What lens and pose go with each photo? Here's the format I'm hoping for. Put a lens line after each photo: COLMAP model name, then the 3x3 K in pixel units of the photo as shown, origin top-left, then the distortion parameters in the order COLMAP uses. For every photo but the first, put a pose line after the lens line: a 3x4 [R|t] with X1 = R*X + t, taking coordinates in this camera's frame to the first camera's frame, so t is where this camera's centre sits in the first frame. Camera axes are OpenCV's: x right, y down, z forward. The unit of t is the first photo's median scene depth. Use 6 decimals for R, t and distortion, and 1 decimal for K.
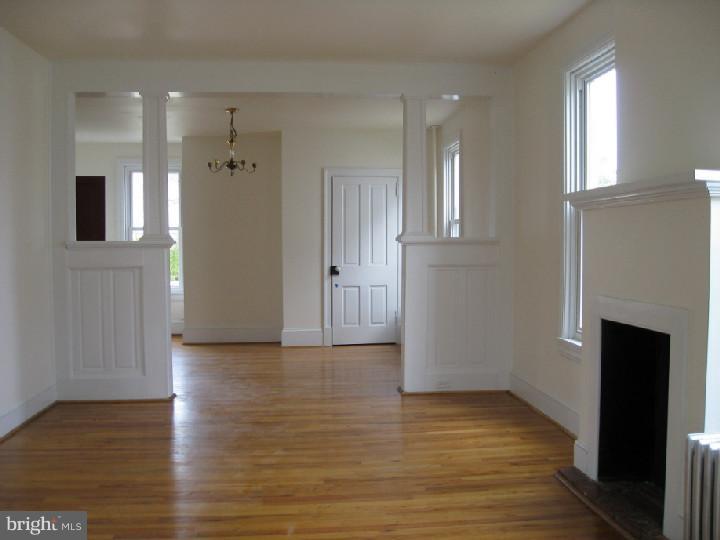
lens RADIAL K [[749.3, 0, 360.0], [0, 749.3, 270.0], [0, 0, 1]] dist [-0.175234, 0.240220]
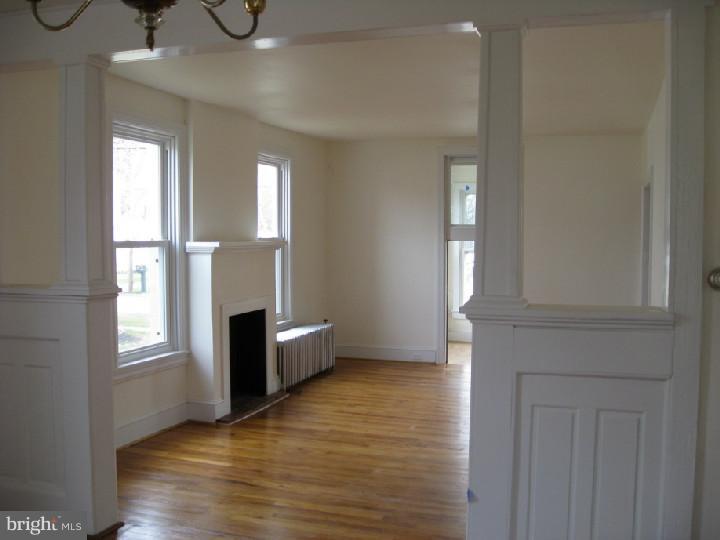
lens RADIAL K [[749.3, 0, 360.0], [0, 749.3, 270.0], [0, 0, 1]] dist [-0.175234, 0.240220]
pose [[-0.915161, -0.019834, 0.402600, -0.461526], [0.016222, 0.996167, 0.085950, -0.131409], [-0.402761, 0.085189, -0.911332, 1.754736]]
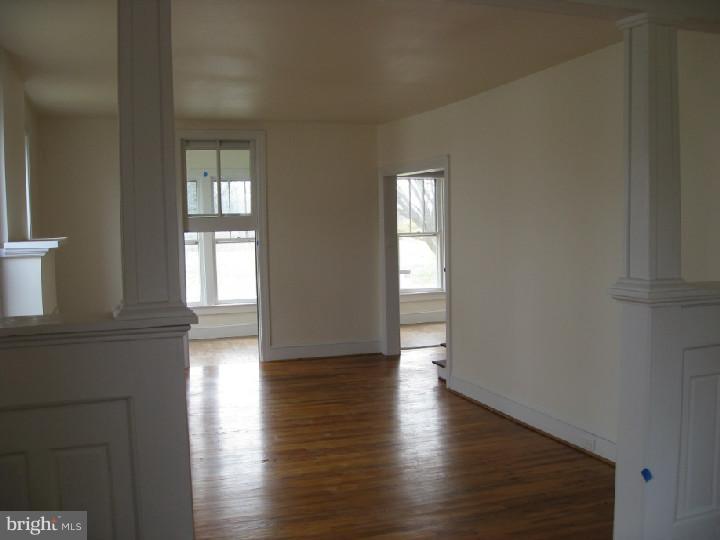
lens RADIAL K [[749.3, 0, 360.0], [0, 749.3, 270.0], [0, 0, 1]] dist [-0.175234, 0.240220]
pose [[-0.968413, 0.036243, -0.246704, 0.077732], [0.009637, 0.994081, 0.108212, -0.133839], [0.249166, 0.102416, -0.963030, 1.695930]]
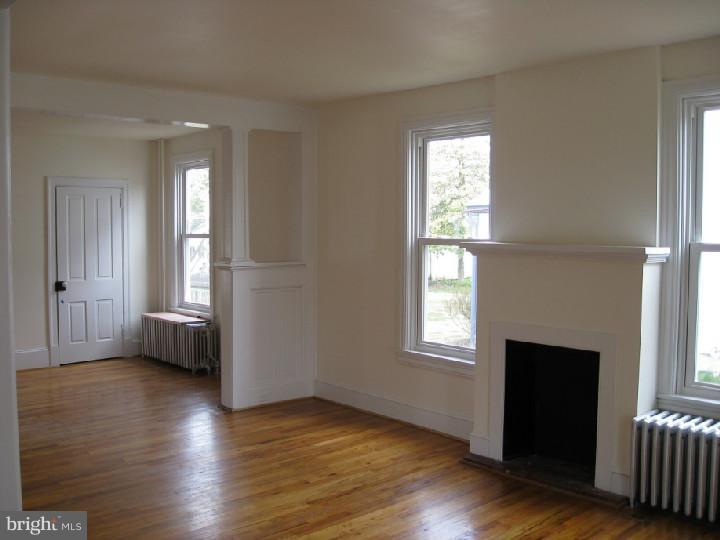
lens RADIAL K [[749.3, 0, 360.0], [0, 749.3, 270.0], [0, 0, 1]] dist [-0.175234, 0.240220]
pose [[0.807530, -0.027290, 0.589194, -0.481693], [0.013030, 0.999511, 0.028436, -0.072051], [-0.589682, -0.015286, 0.807491, 0.055882]]
